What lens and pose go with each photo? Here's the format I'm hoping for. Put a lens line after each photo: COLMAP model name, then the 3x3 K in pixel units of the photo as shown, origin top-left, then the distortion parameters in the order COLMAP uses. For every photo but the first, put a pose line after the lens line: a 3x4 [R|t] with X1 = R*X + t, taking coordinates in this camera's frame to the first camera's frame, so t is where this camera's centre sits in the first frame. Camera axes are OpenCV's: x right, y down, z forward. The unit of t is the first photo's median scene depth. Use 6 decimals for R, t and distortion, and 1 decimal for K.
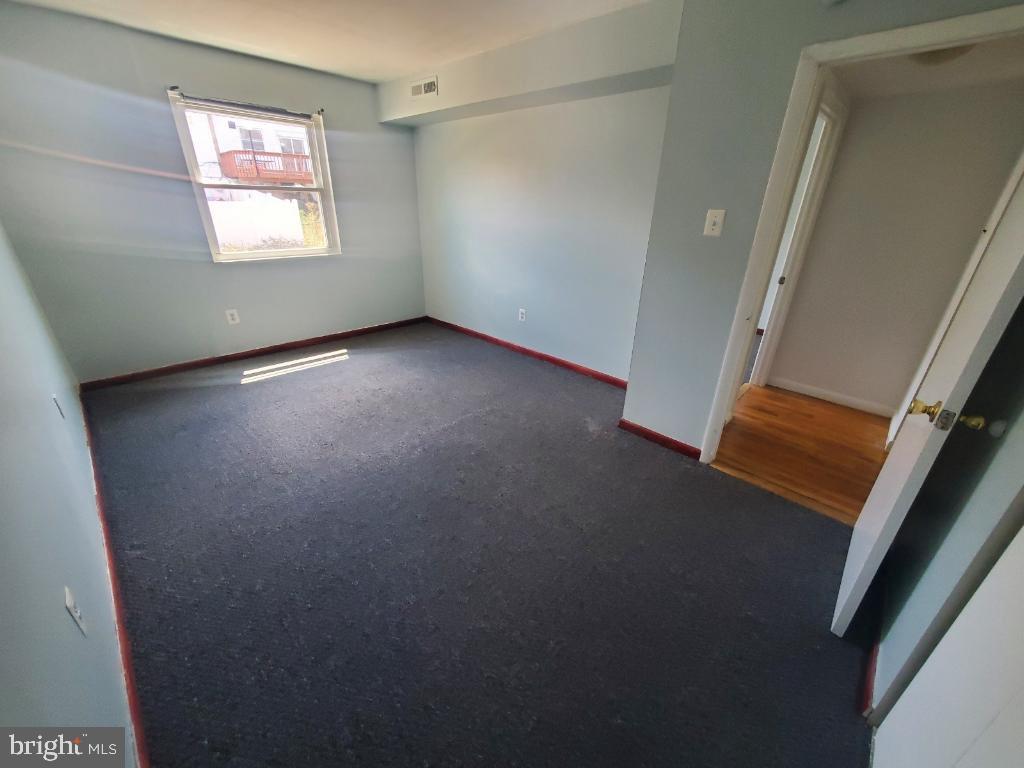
lens RADIAL K [[408.2, 0, 512.0], [0, 408.2, 384.0], [0, 0, 1]] dist [-0.000610, 0.000114]
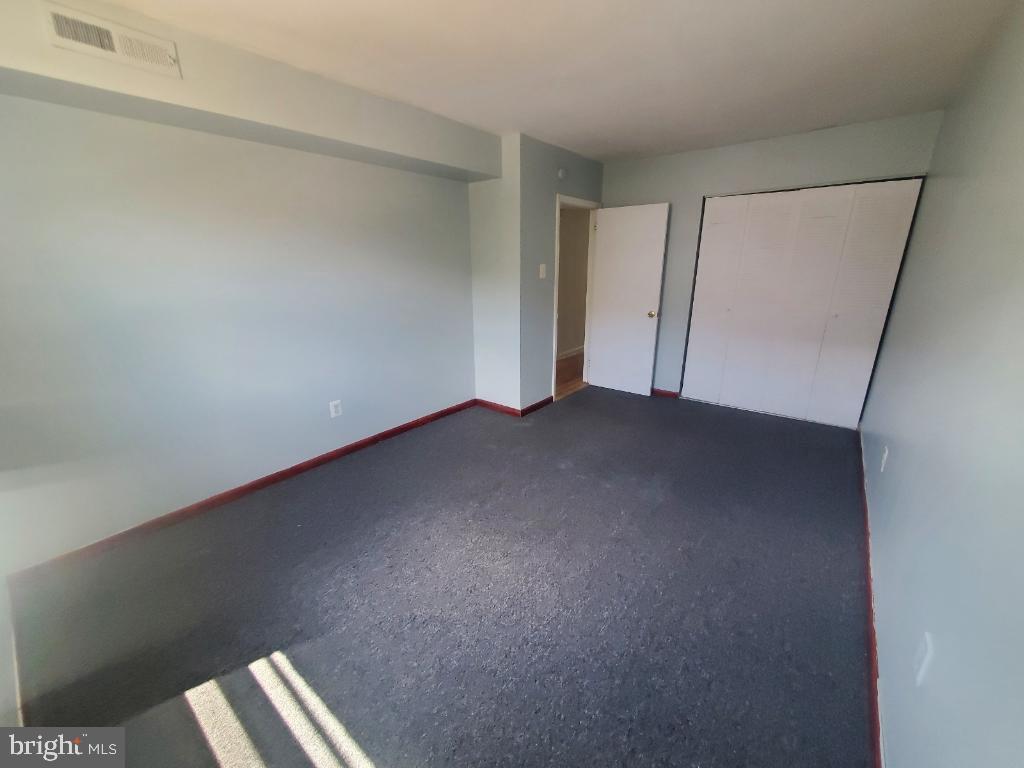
lens RADIAL K [[408.2, 0, 512.0], [0, 408.2, 384.0], [0, 0, 1]] dist [-0.000610, 0.000114]
pose [[-0.098235, -0.311010, 0.945316, -1.045645], [0.415106, 0.850520, 0.322959, -0.465327], [-0.904454, 0.424132, 0.045551, 0.954058]]
